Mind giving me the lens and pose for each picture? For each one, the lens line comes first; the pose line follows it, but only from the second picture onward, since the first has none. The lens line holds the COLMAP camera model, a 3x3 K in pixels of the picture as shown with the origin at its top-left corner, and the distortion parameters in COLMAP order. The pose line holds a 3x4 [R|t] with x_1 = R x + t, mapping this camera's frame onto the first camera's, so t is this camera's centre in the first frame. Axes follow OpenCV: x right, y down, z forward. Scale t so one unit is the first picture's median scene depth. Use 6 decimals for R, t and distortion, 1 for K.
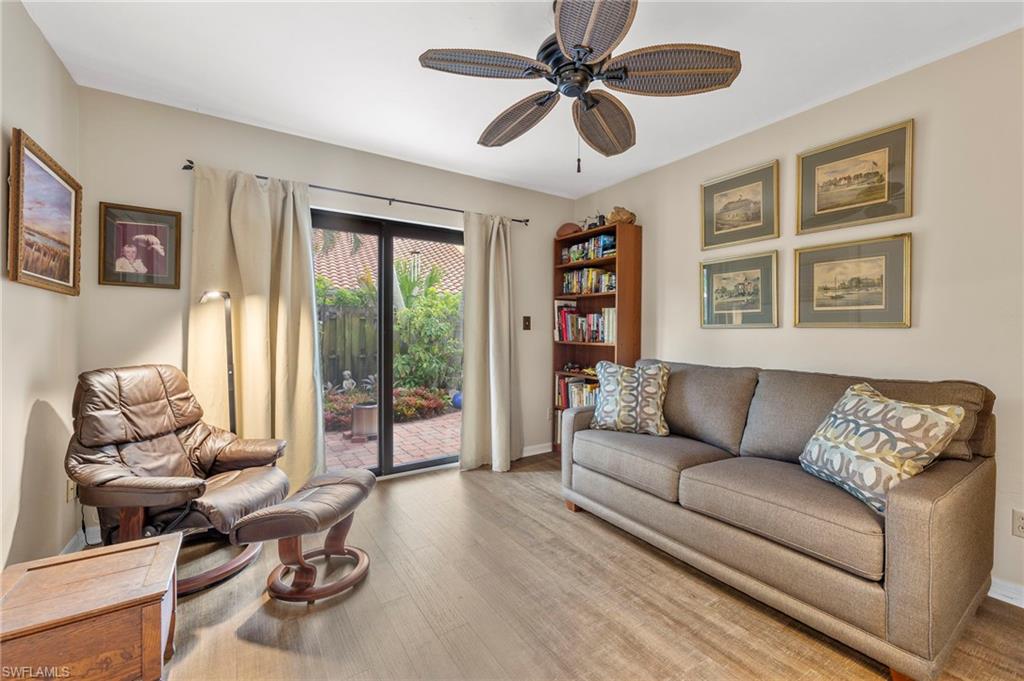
lens RADIAL K [[425.5, 0, 509.8], [0, 425.5, 332.5], [0, 0, 1]] dist [0.002572, 0.000080]
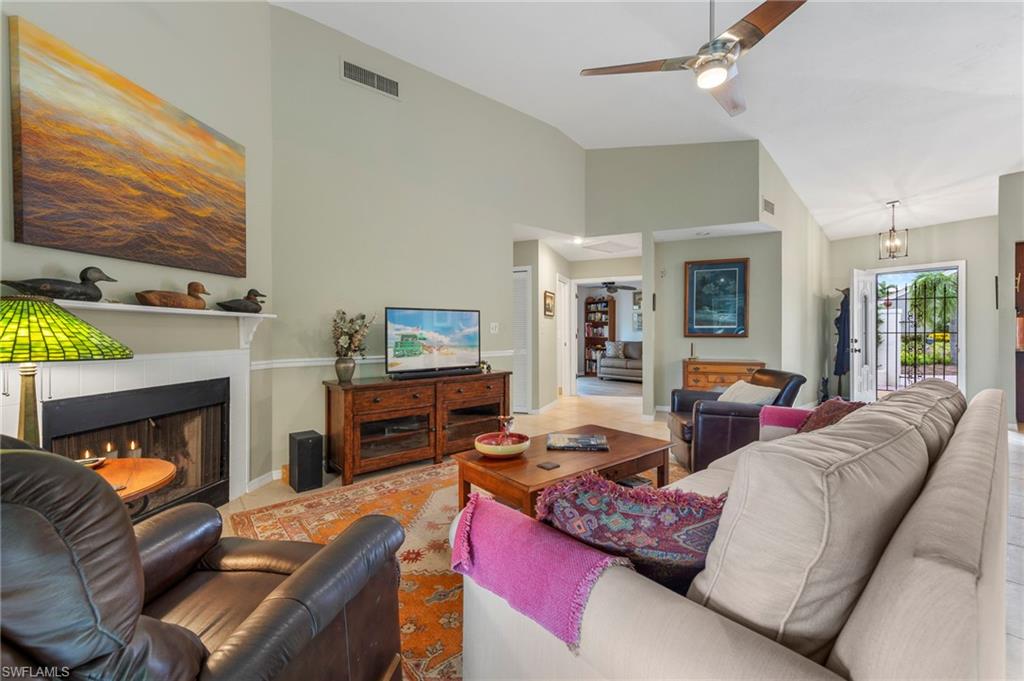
lens RADIAL K [[425.5, 0, 515.6], [0, 425.5, 339.7], [0, 0, 1]] dist [0.002572, 0.000080]
pose [[0.992325, -0.009472, 0.123292, -0.799501], [0.010100, 0.999939, -0.004463, 0.052544], [-0.123242, 0.005674, 0.992360, -2.002725]]
